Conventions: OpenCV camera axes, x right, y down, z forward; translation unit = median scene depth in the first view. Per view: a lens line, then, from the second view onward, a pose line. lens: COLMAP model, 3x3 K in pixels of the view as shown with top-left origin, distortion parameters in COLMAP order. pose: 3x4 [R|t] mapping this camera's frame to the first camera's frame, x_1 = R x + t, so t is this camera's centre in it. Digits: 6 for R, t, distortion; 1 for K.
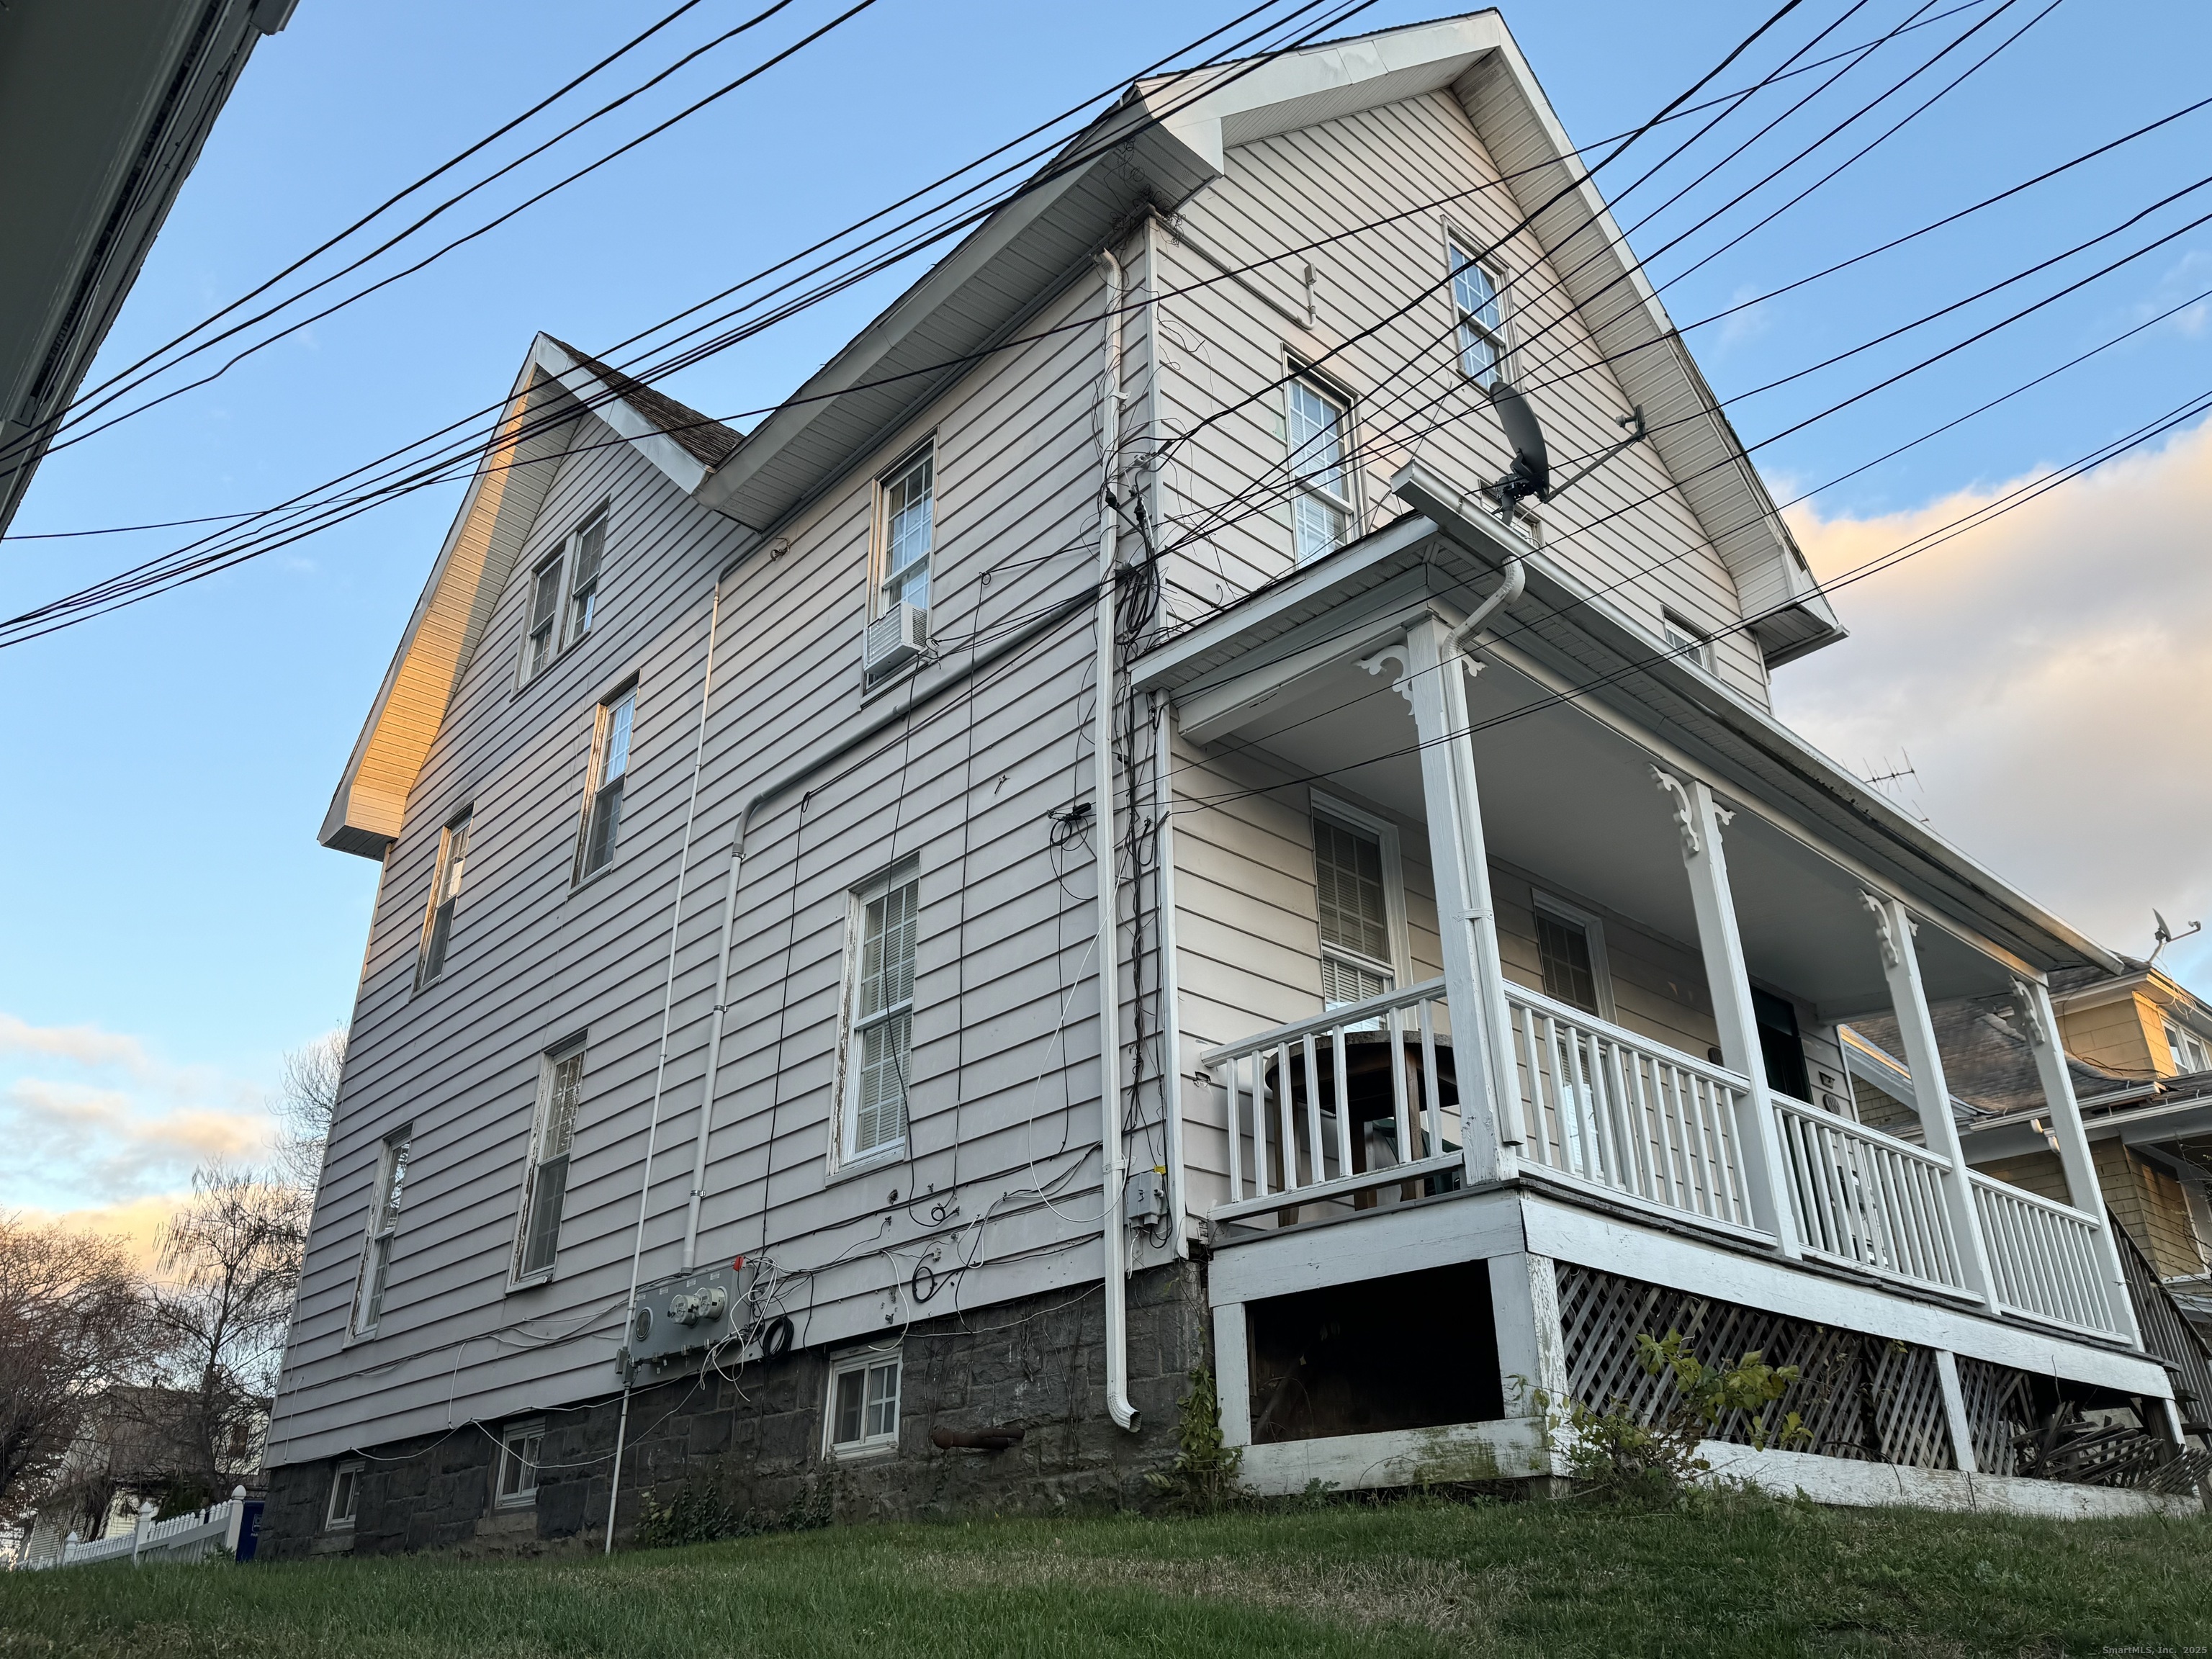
lens RADIAL K [[1607.9, 0, 1153.8], [0, 1607.9, 831.0], [0, 0, 1]] dist [0.131737, -0.111599]
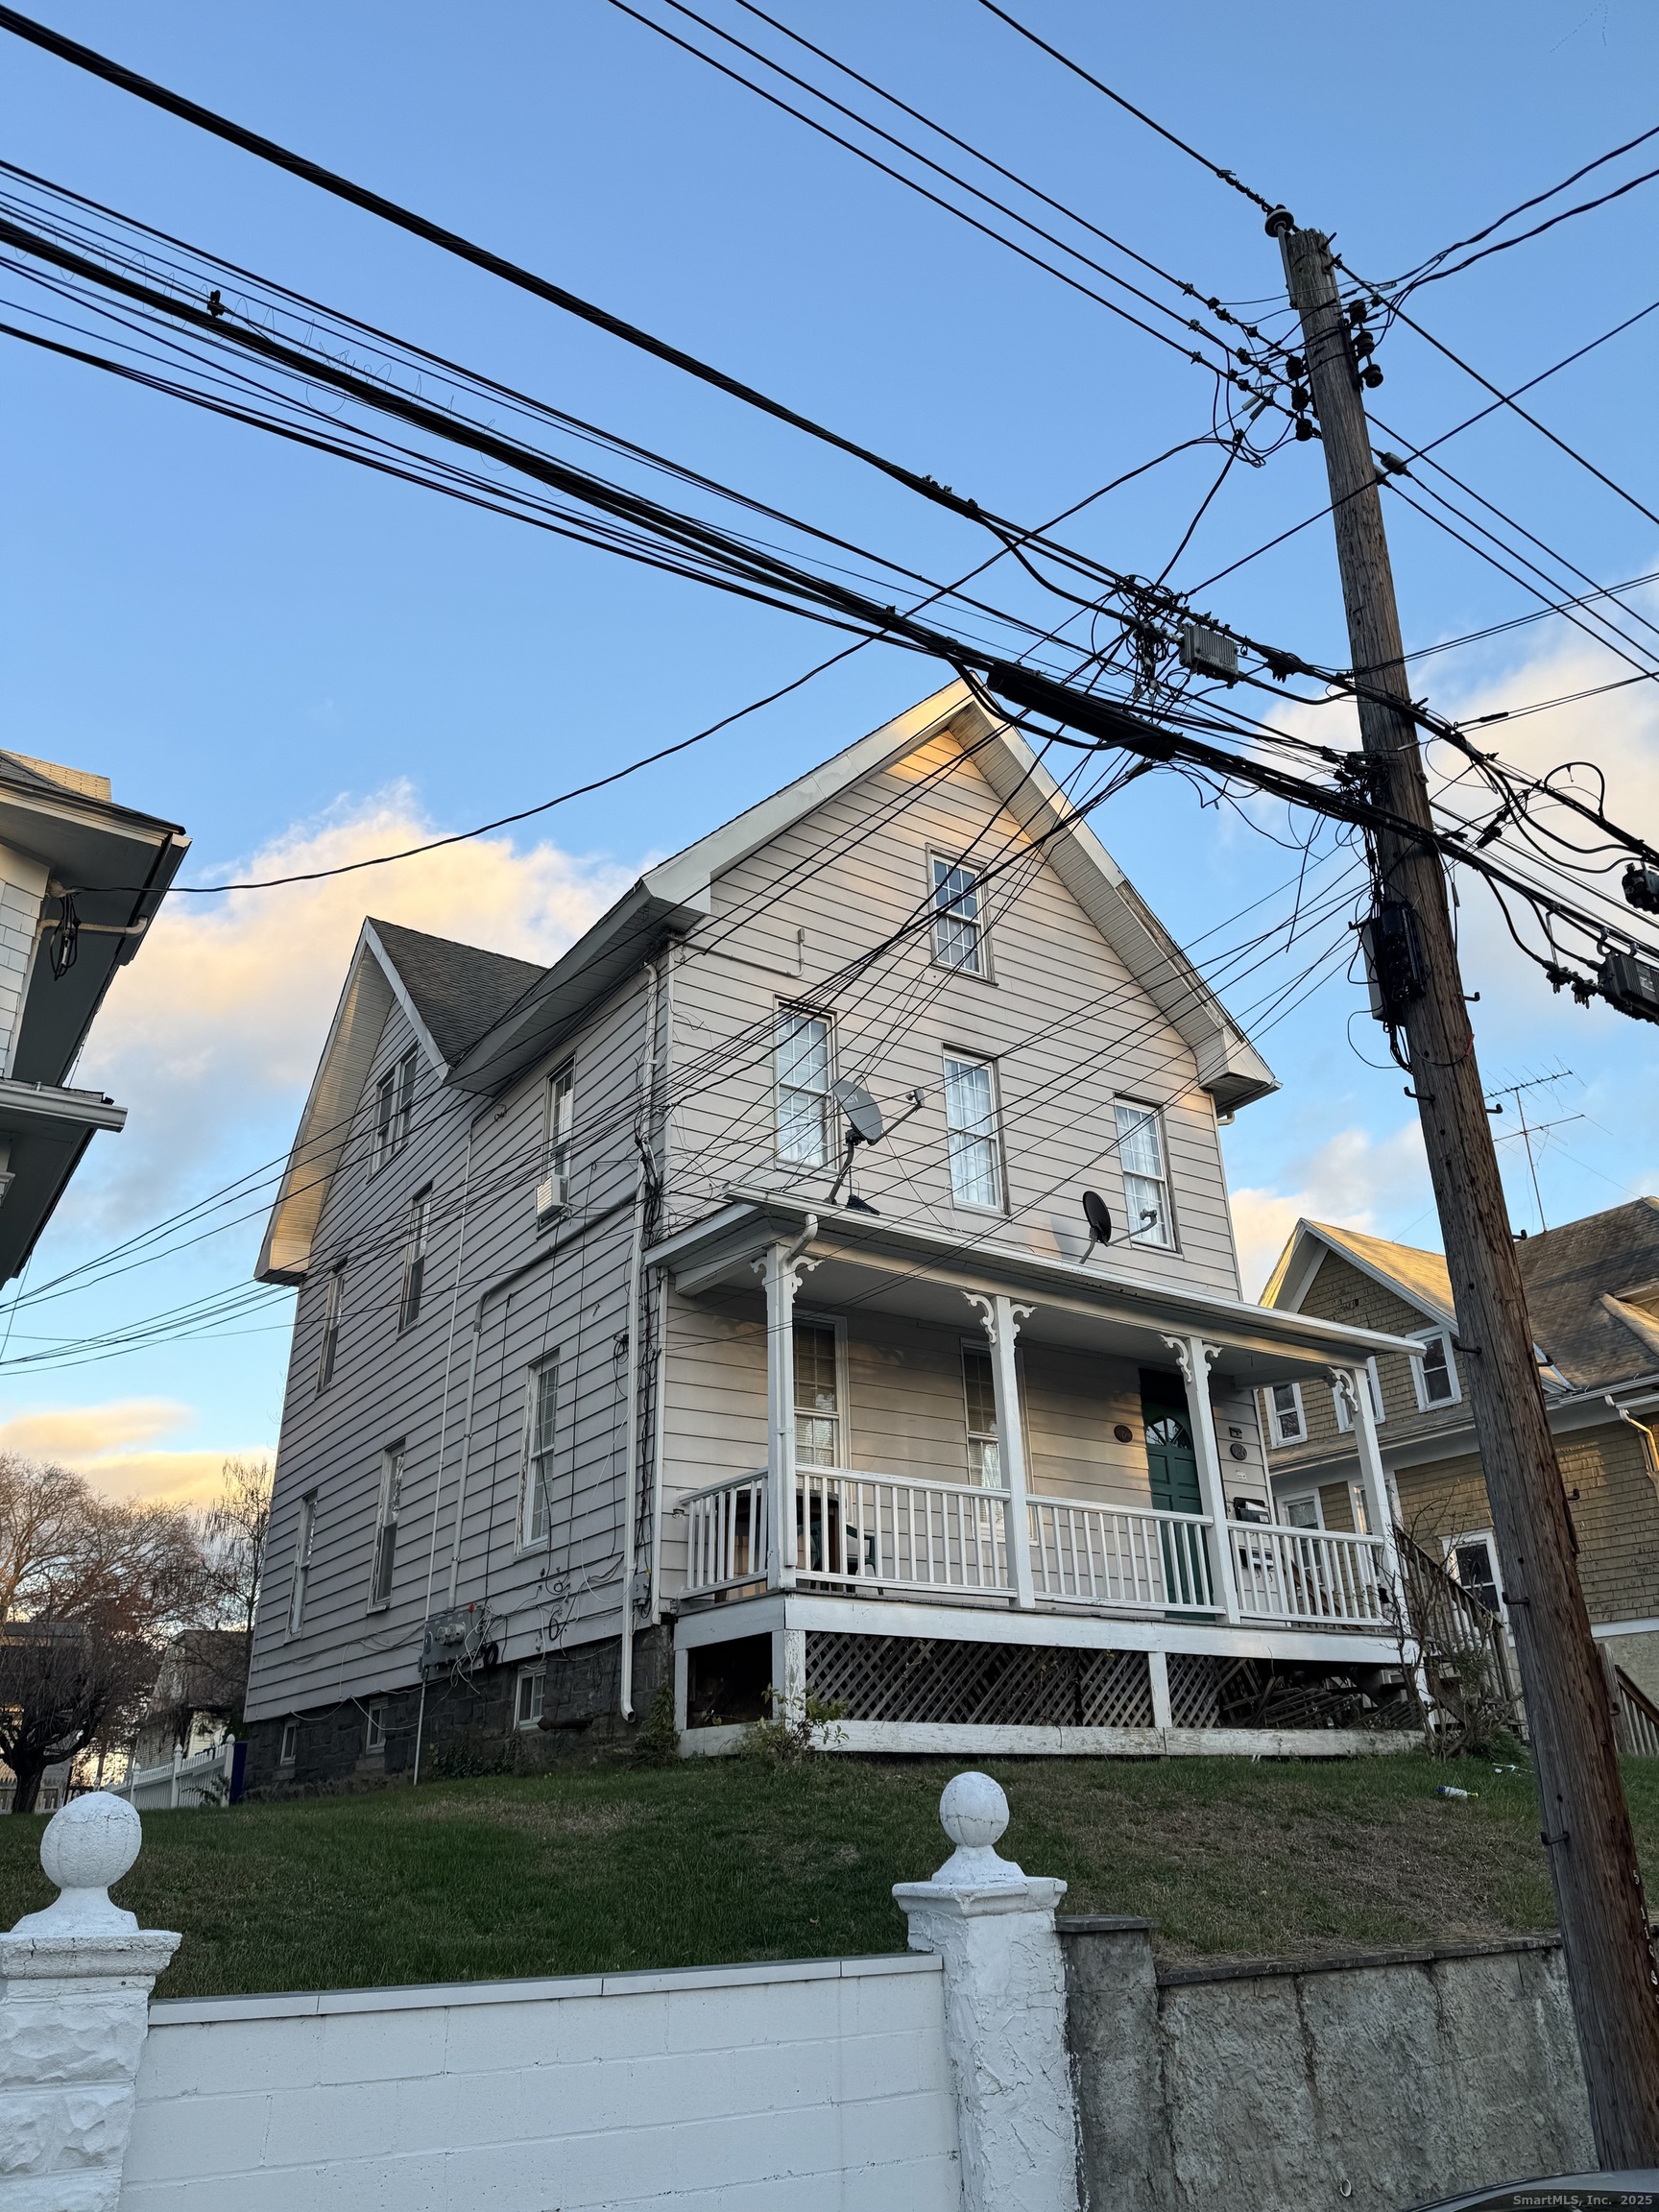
lens RADIAL K [[1575.4, 0, 827.4], [0, 1575.4, 1061.4], [0, 0, 1]] dist [0.072513, -0.006588]
pose [[0.983397, -0.080637, -0.162567, 0.404895], [0.081138, 0.996696, -0.003565, -0.249148], [0.162318, -0.009685, 0.986691, -0.517788]]
